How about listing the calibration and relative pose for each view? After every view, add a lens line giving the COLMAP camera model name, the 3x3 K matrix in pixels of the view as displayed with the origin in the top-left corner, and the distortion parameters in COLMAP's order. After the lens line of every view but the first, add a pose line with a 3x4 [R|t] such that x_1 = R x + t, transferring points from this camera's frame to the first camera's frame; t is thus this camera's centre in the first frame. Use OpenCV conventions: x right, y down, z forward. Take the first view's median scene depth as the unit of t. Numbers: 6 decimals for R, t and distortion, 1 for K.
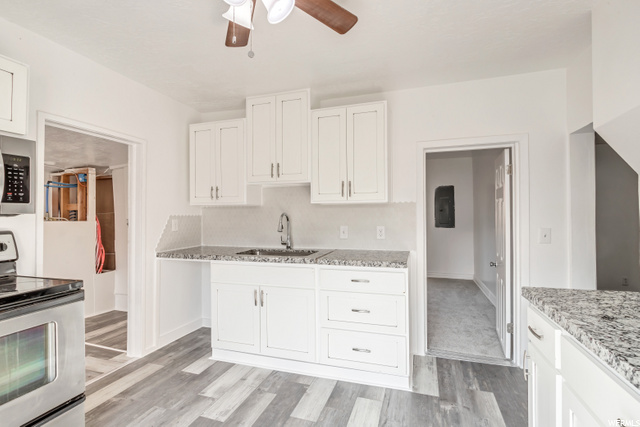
lens RADIAL K [[303.9, 0, 317.1], [0, 303.9, 214.8], [0, 0, 1]] dist [0.000127, -0.000414]
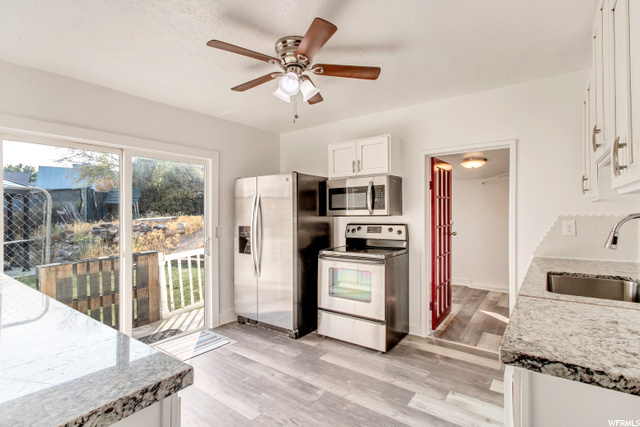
lens RADIAL K [[303.9, 0, 319.0], [0, 303.9, 210.1], [0, 0, 1]] dist [0.000127, -0.000414]
pose [[-0.302675, -0.000107, -0.953094, 0.811506], [0.008492, 0.999960, -0.002809, -0.025046], [0.953056, -0.008944, -0.302662, 0.999975]]
